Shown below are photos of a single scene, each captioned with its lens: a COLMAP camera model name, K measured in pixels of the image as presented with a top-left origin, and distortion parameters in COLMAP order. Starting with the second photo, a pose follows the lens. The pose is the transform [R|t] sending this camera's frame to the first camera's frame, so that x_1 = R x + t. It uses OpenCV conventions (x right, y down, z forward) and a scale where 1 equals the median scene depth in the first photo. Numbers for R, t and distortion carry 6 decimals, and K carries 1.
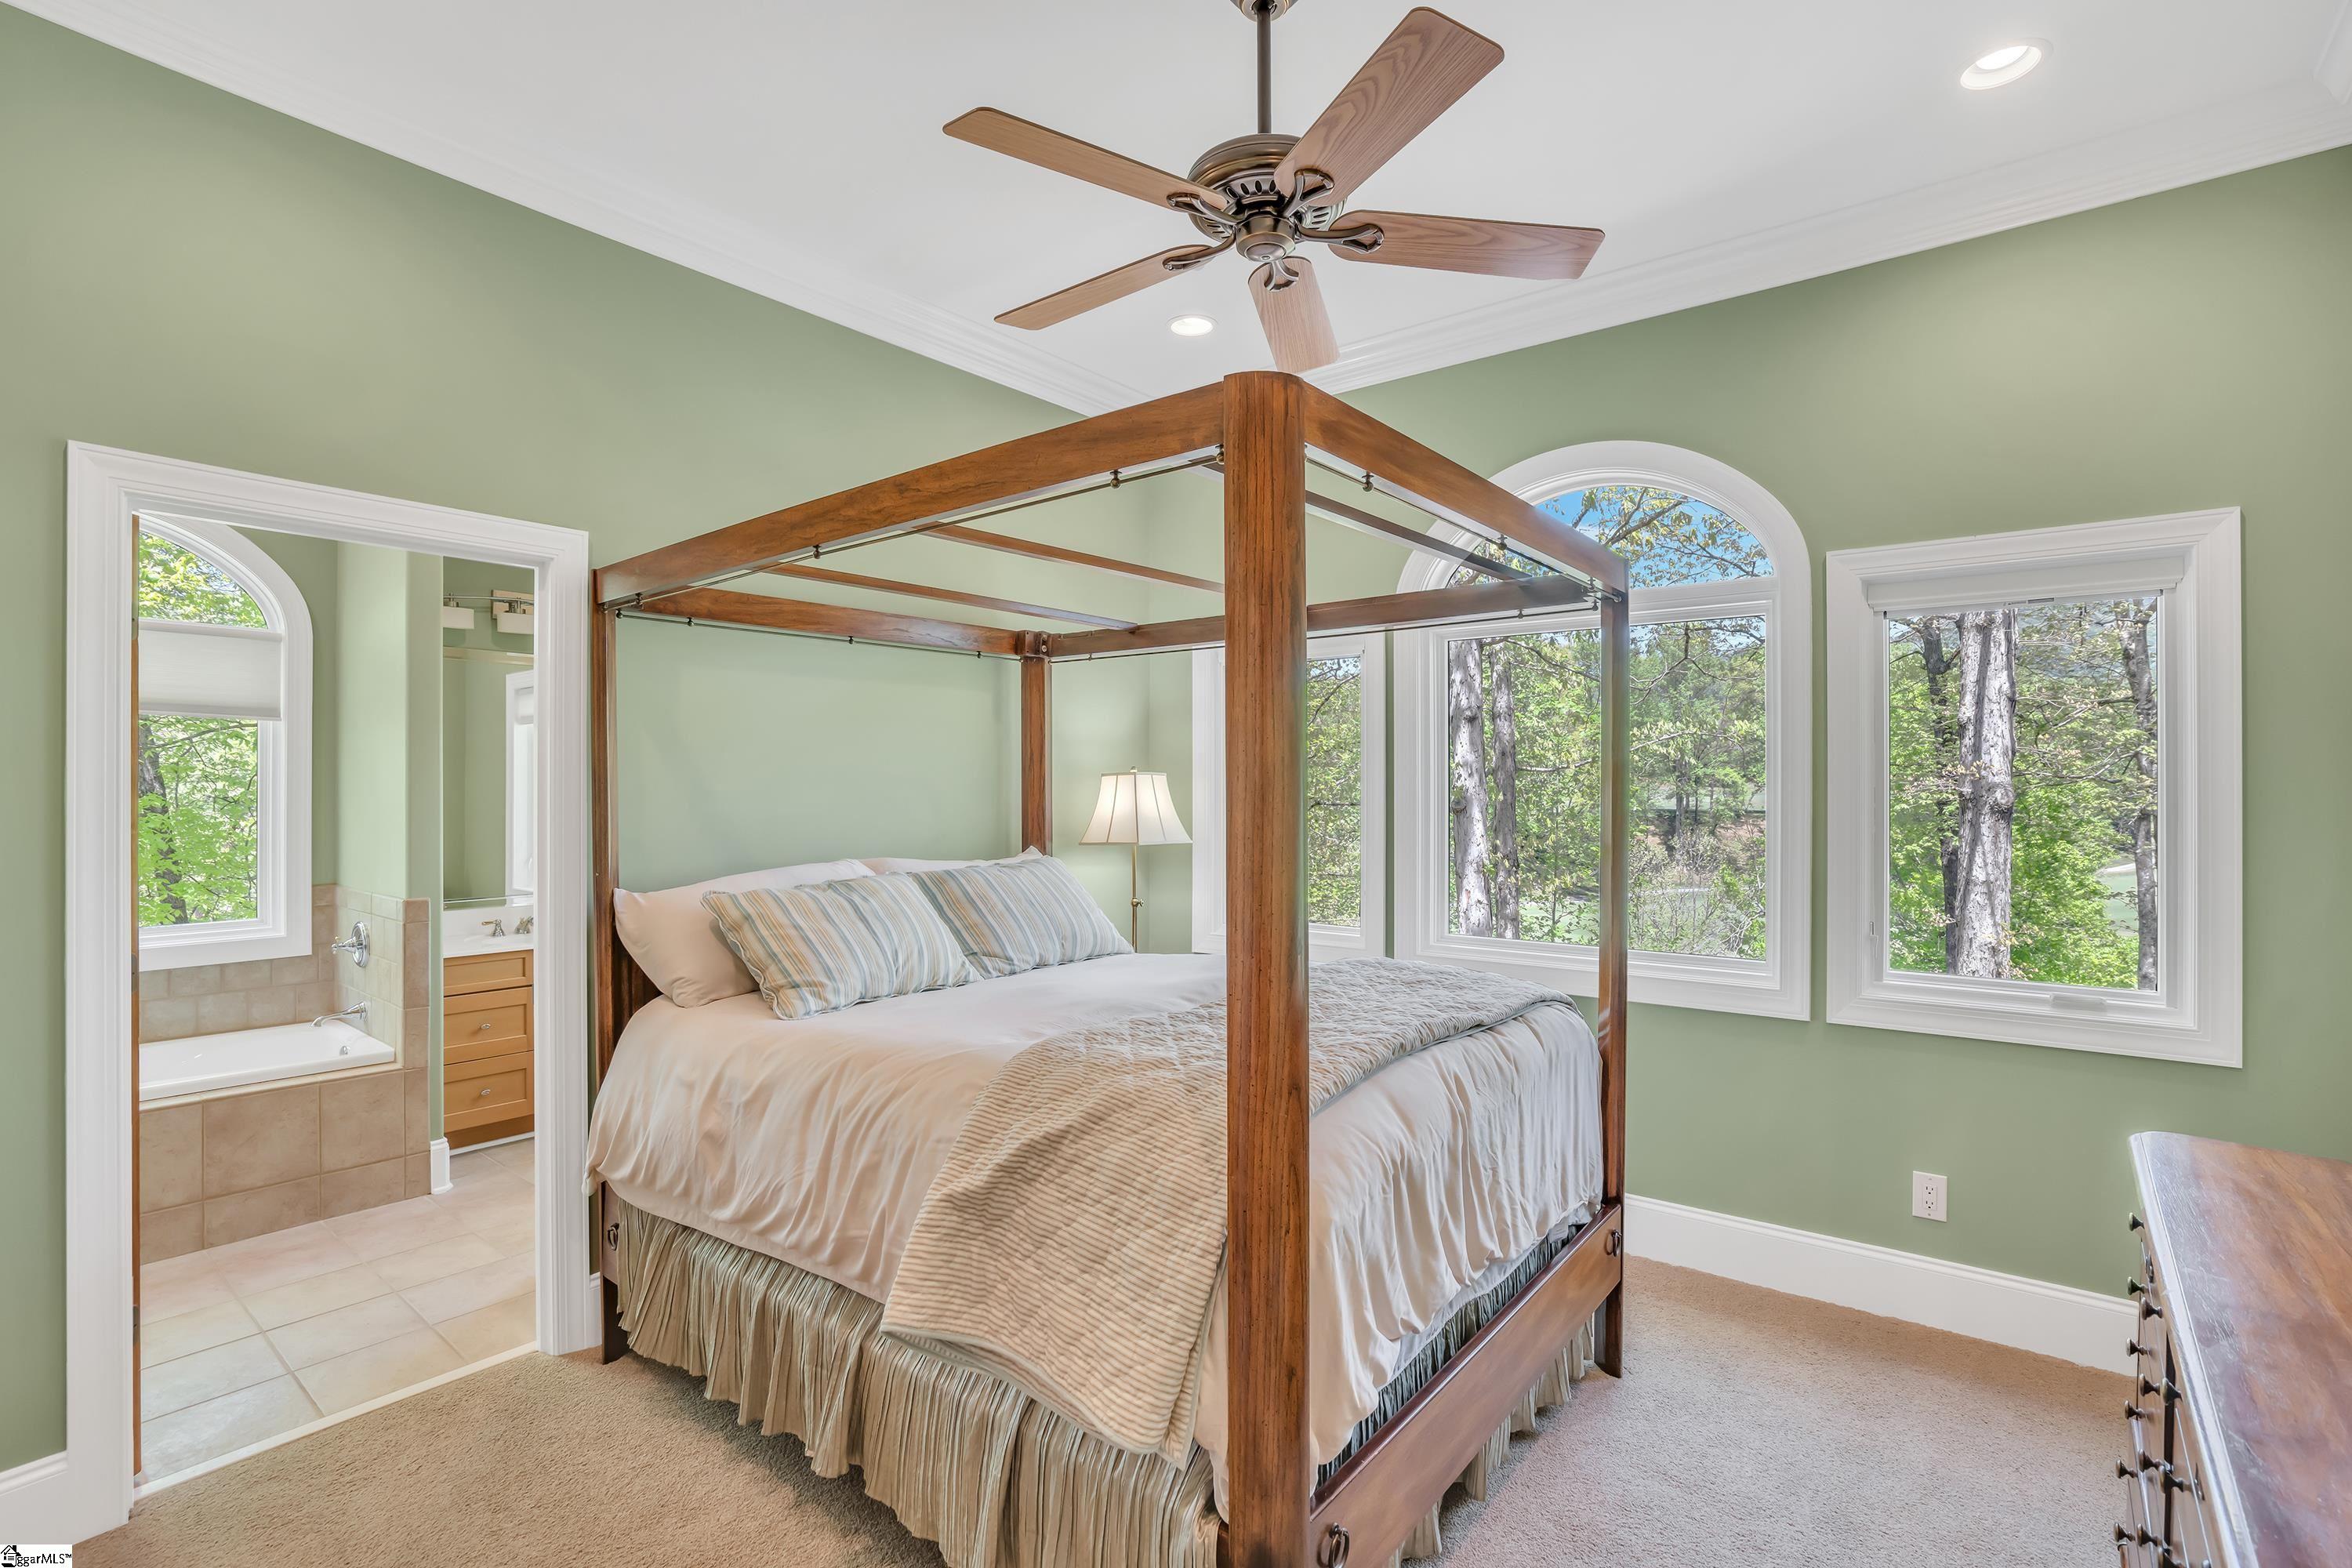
lens RADIAL K [[1096.4, 0, 1161.3], [0, 1096.4, 798.2], [0, 0, 1]] dist [-0.024334, 0.000021]
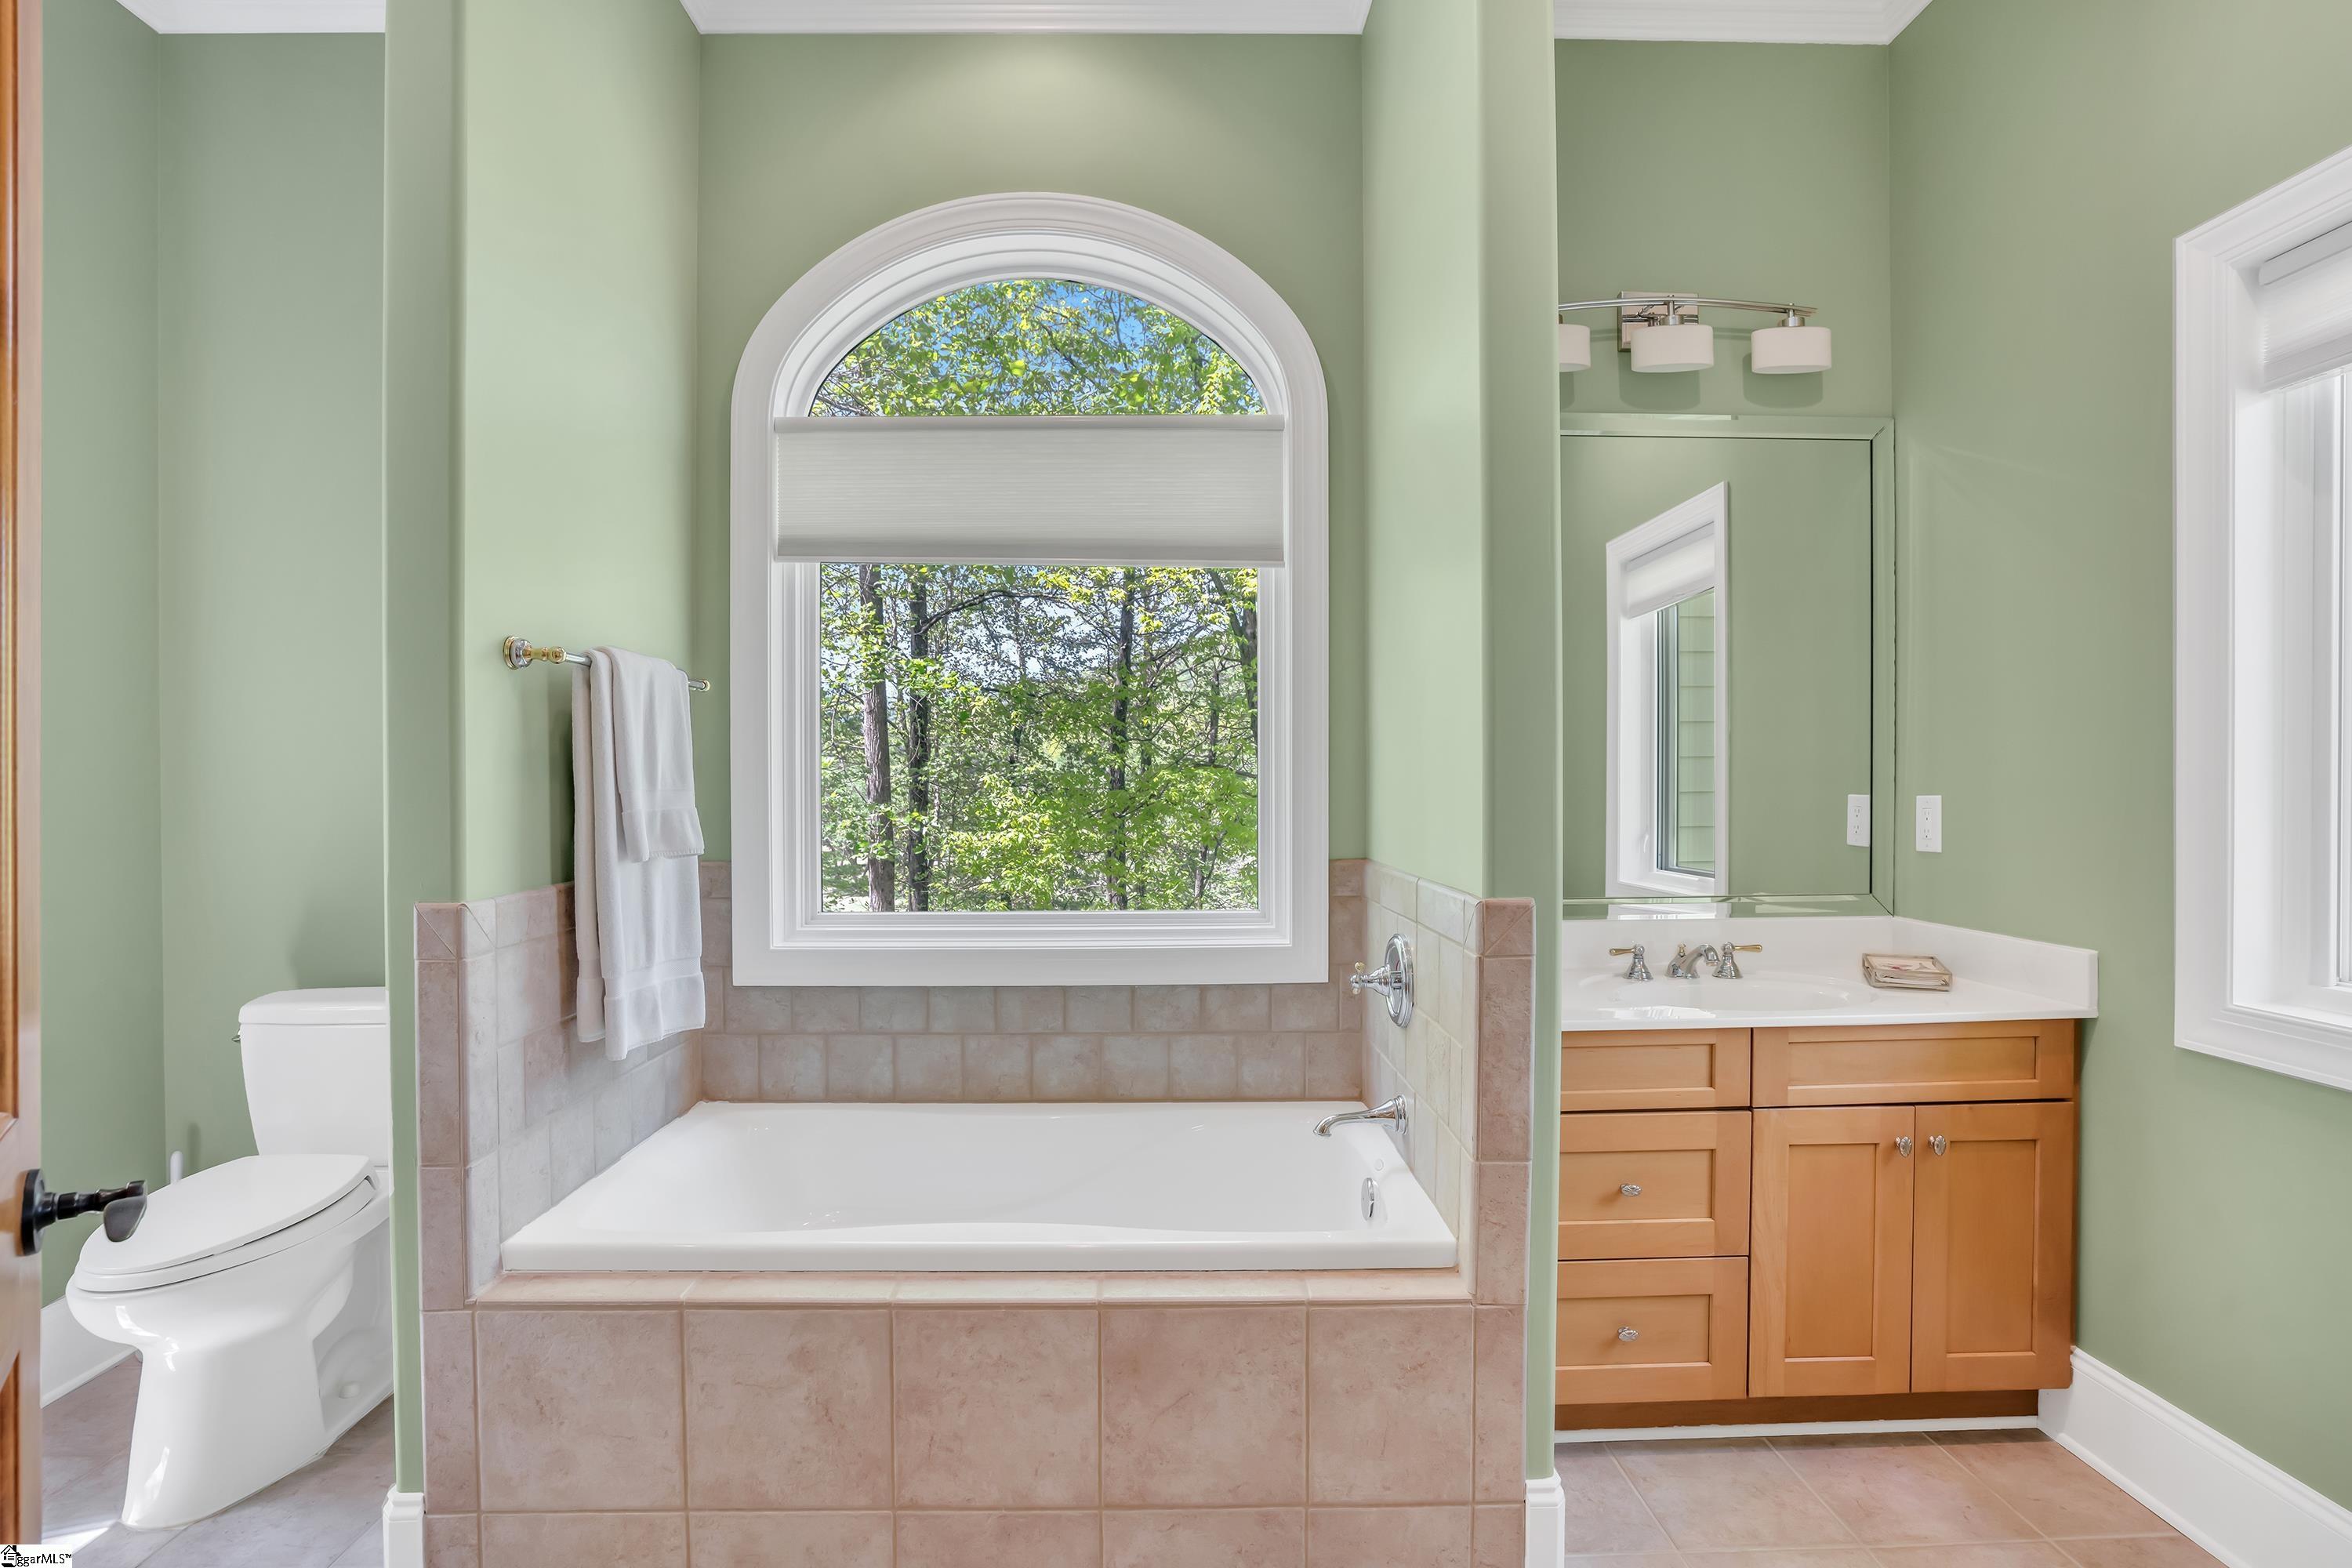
lens RADIAL K [[1096.4, 0, 1161.3], [0, 1096.4, 798.2], [0, 0, 1]] dist [-0.024334, 0.000021]
pose [[0.639609, 0.003014, -0.768694, -0.422272], [-0.000696, 0.999994, 0.003342, 0.049492], [0.768700, -0.001603, 0.639608, 0.592133]]
